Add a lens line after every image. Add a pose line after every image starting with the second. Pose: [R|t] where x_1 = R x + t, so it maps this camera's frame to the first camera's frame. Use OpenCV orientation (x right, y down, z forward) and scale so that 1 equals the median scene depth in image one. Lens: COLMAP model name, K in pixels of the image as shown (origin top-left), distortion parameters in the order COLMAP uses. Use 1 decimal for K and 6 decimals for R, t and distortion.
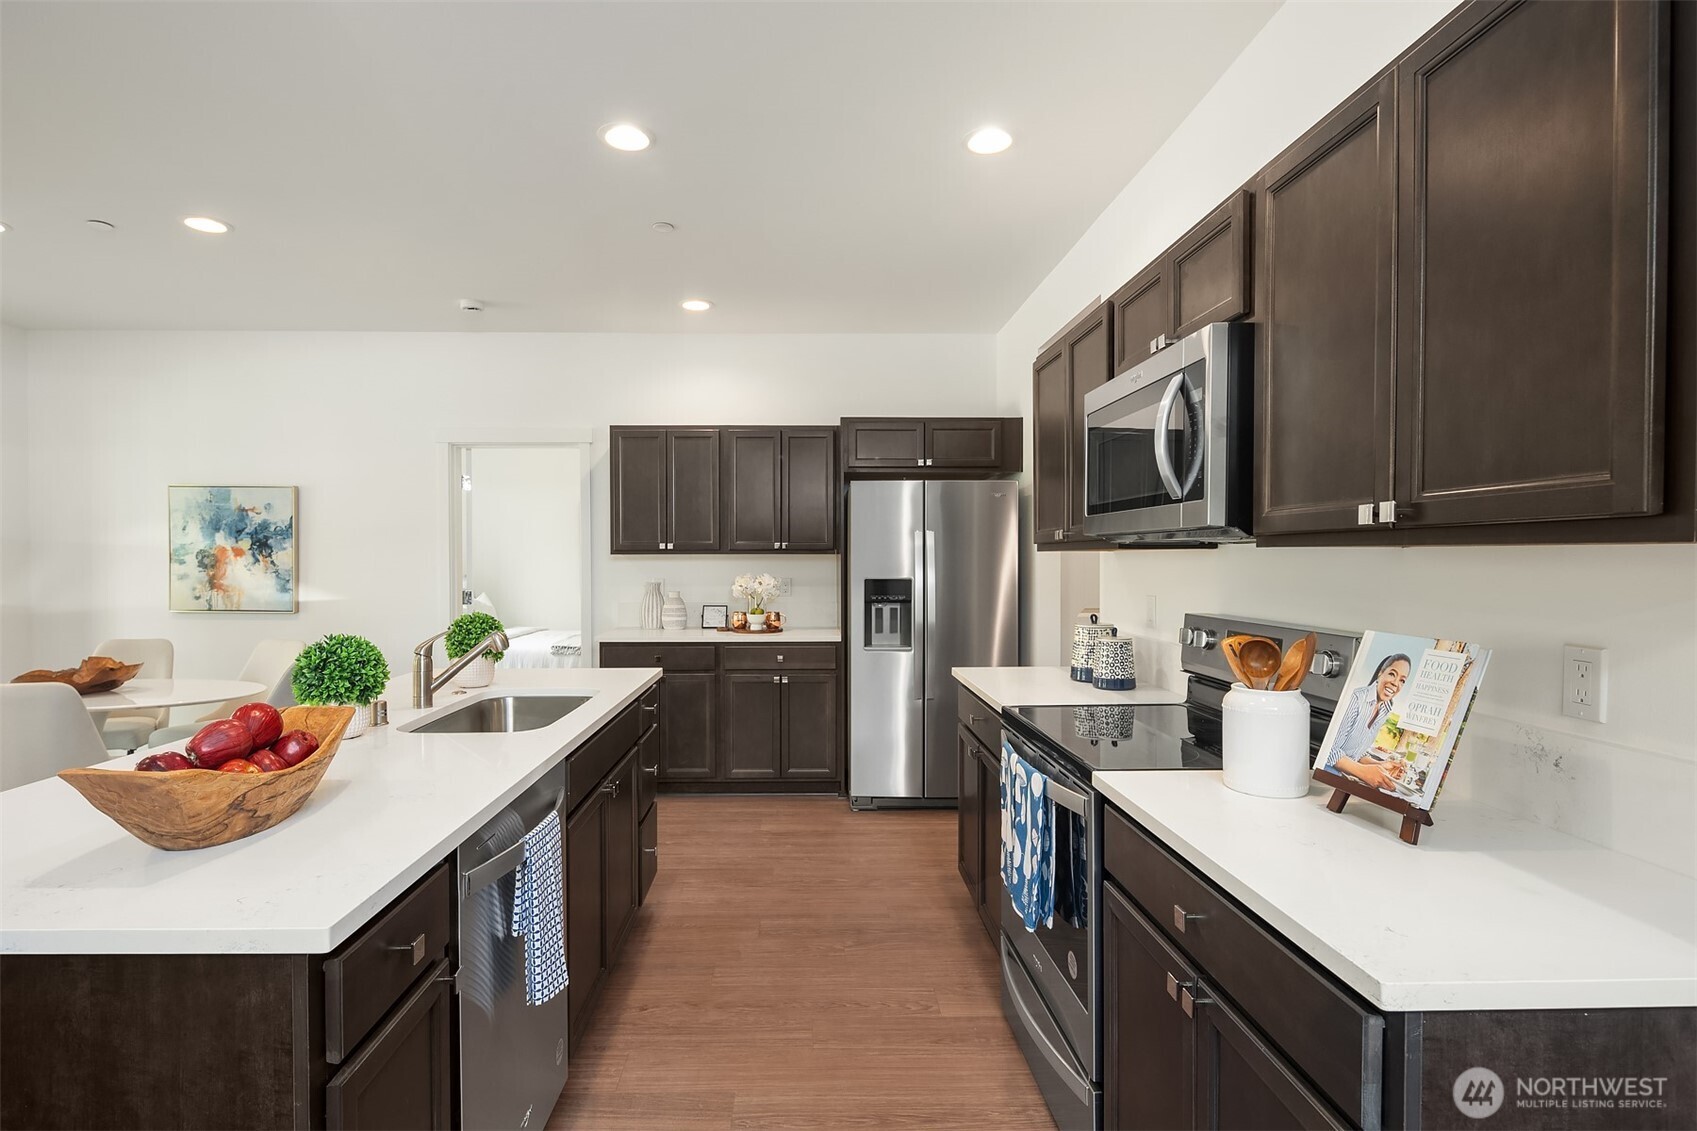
lens RADIAL K [[852.3, 0, 837.1], [0, 852.3, 573.0], [0, 0, 1]] dist [0.005944, -0.001530]
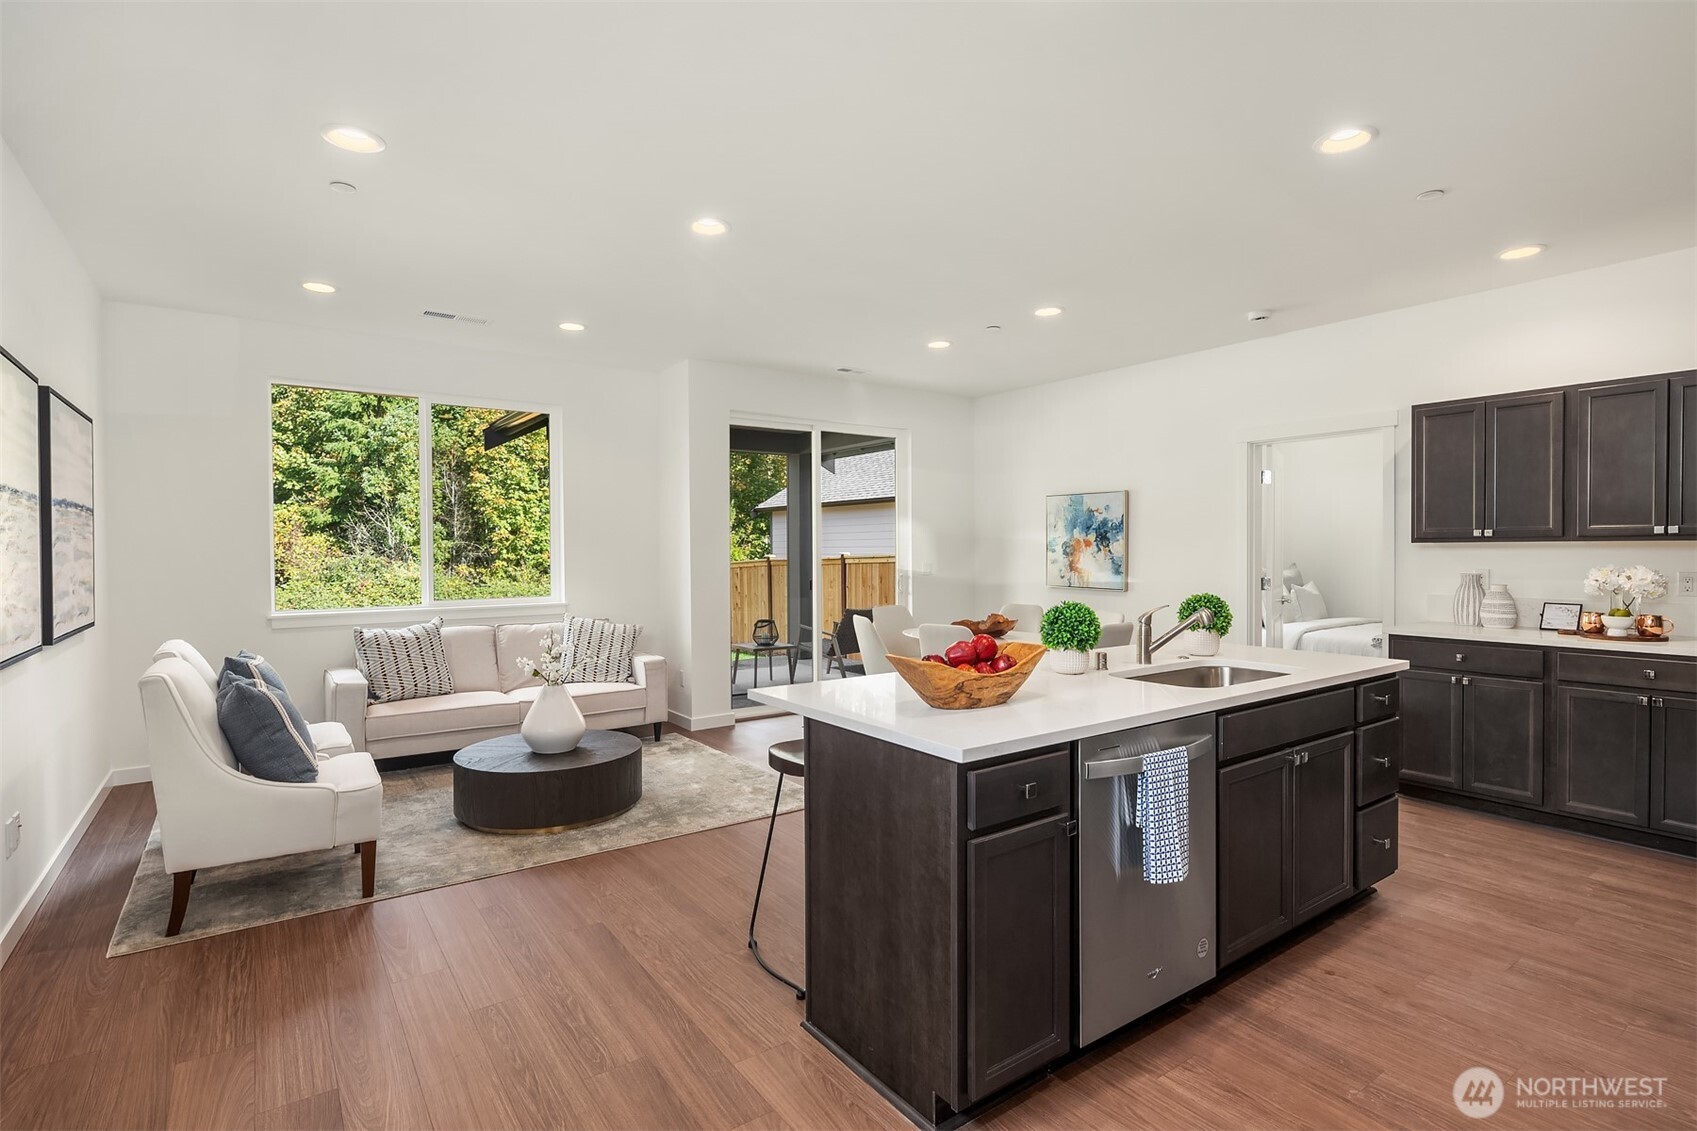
lens RADIAL K [[852.3, 0, 848.1], [0, 852.3, 568.1], [0, 0, 1]] dist [0.005944, -0.001530]
pose [[0.573343, 0.016600, -0.819147, 0.170773], [-0.011070, 0.999860, 0.012514, 0.001332], [0.819241, 0.001893, 0.573447, -0.056188]]
